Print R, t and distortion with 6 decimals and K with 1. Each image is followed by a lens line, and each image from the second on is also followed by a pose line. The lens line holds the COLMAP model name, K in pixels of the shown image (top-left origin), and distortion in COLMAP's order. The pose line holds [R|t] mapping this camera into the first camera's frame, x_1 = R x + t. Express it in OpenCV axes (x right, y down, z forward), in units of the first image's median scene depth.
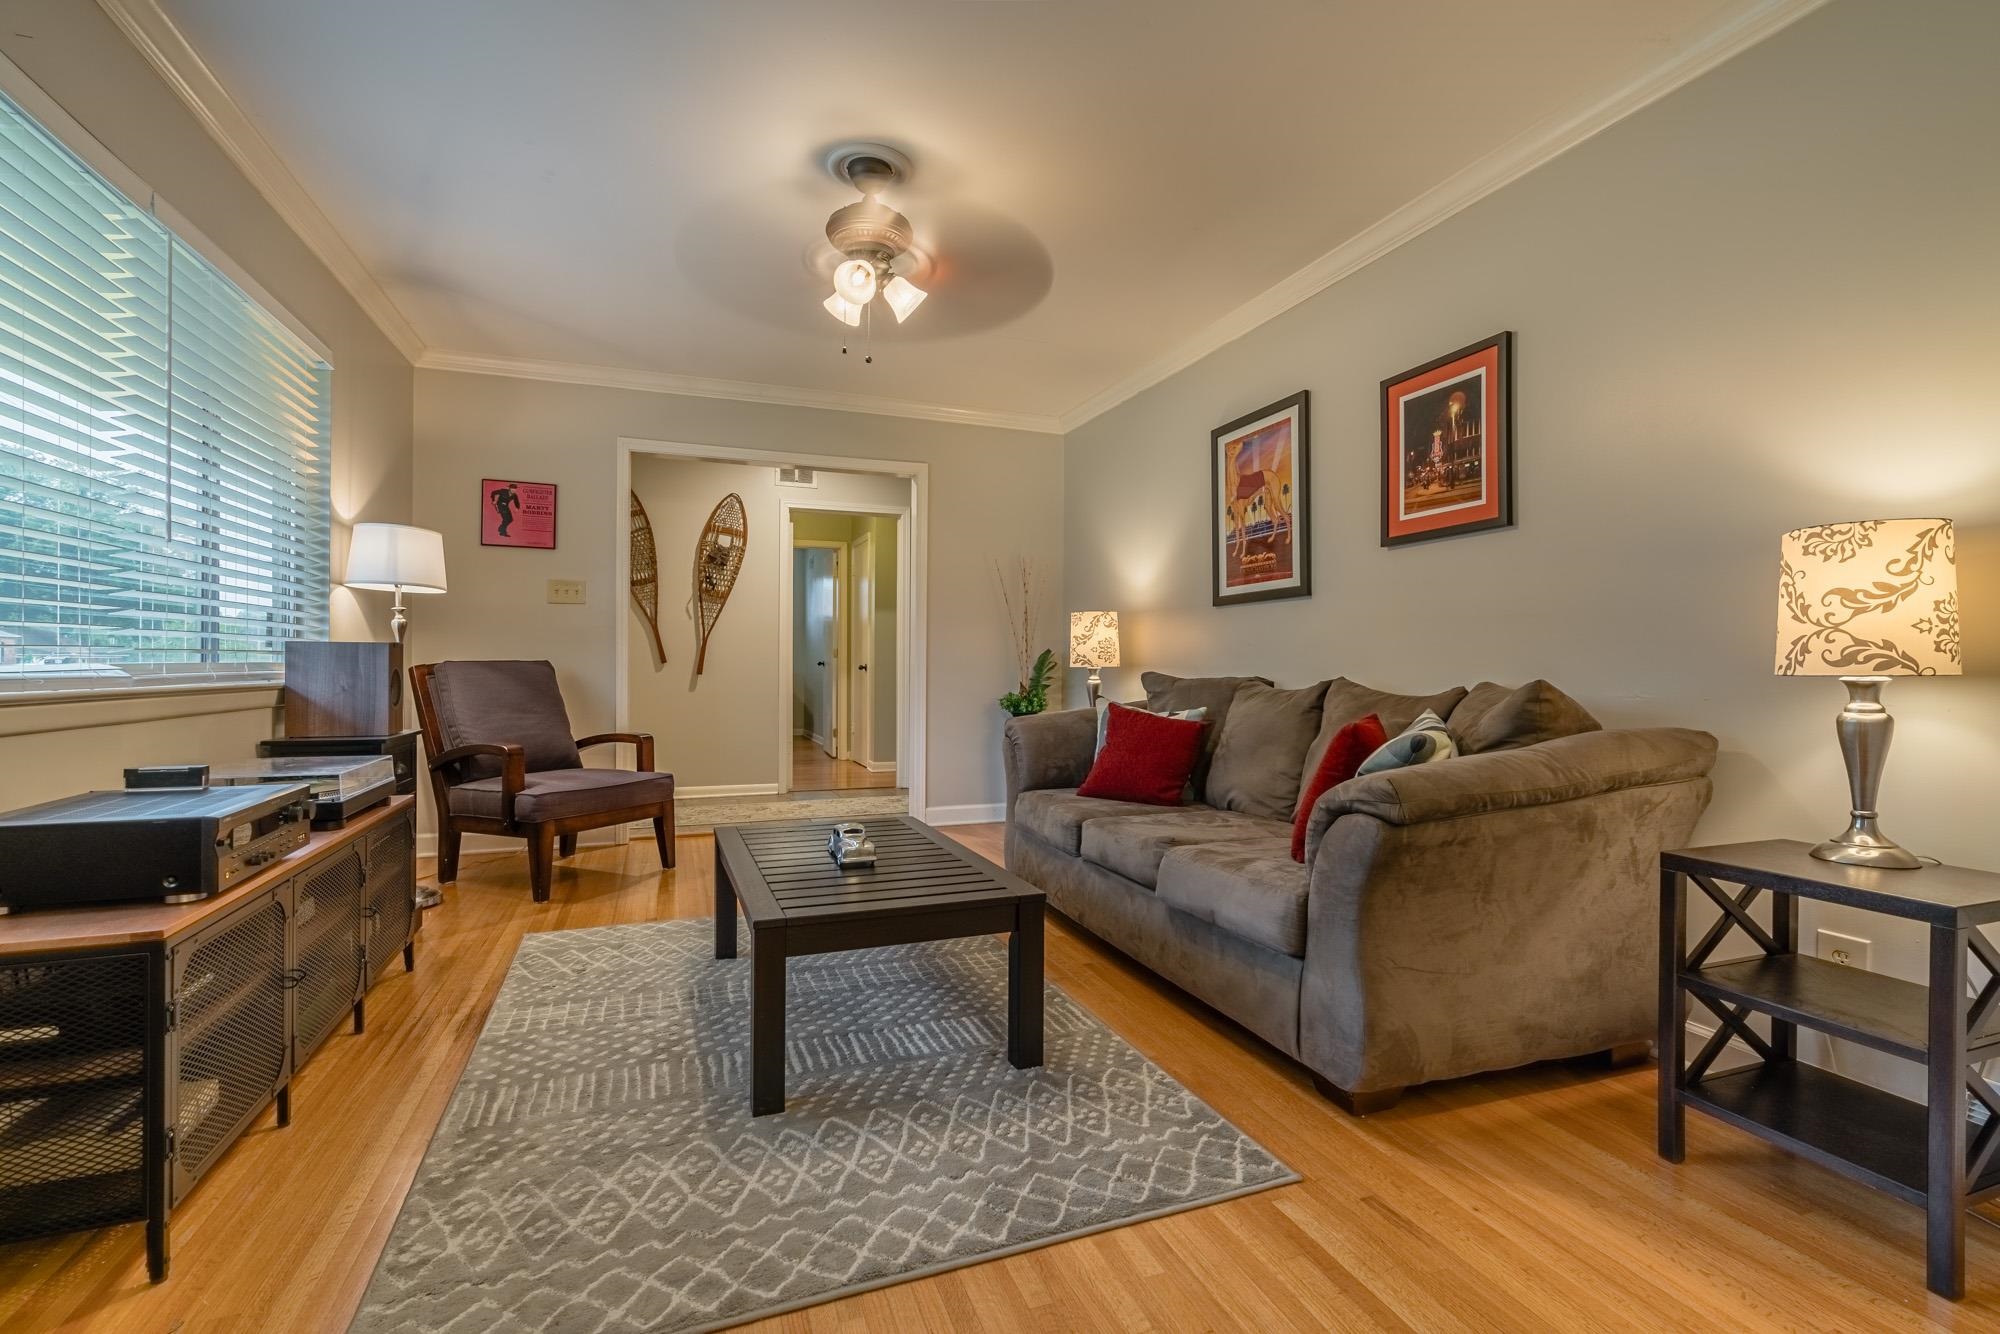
lens RADIAL K [[911.9, 0, 1006.5], [0, 911.9, 661.4], [0, 0, 1]] dist [-0.001333, 0.000023]
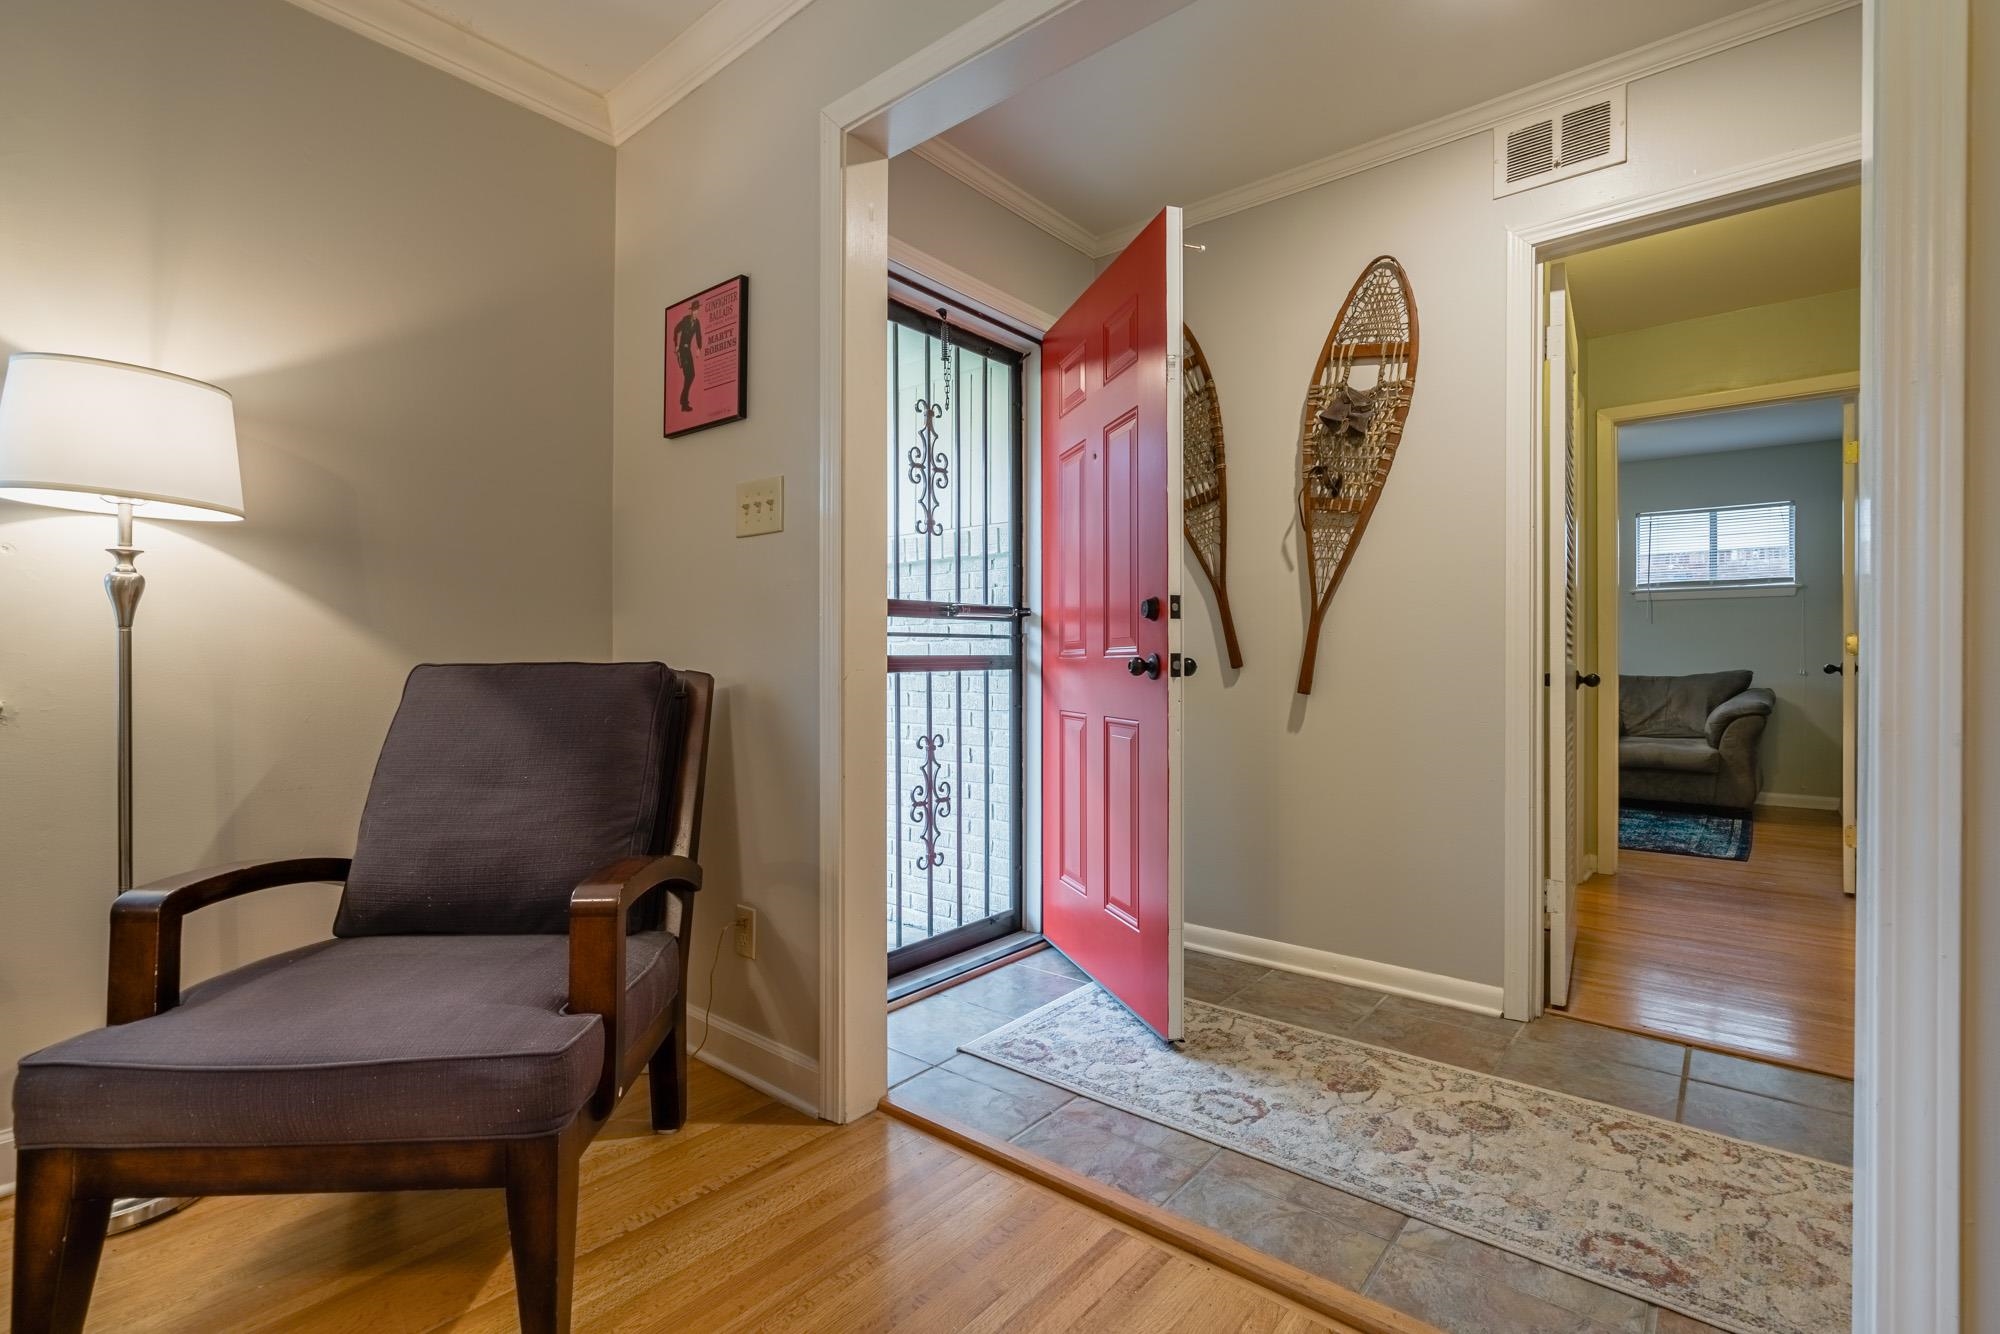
lens RADIAL K [[911.9, 0, 1006.5], [0, 911.9, 661.4], [0, 0, 1]] dist [-0.001333, 0.000023]
pose [[0.497500, 0.000291, -0.867464, -0.026669], [0.001204, 0.999999, 0.001026, -0.001805], [0.867463, -0.001555, 0.497500, 0.654751]]
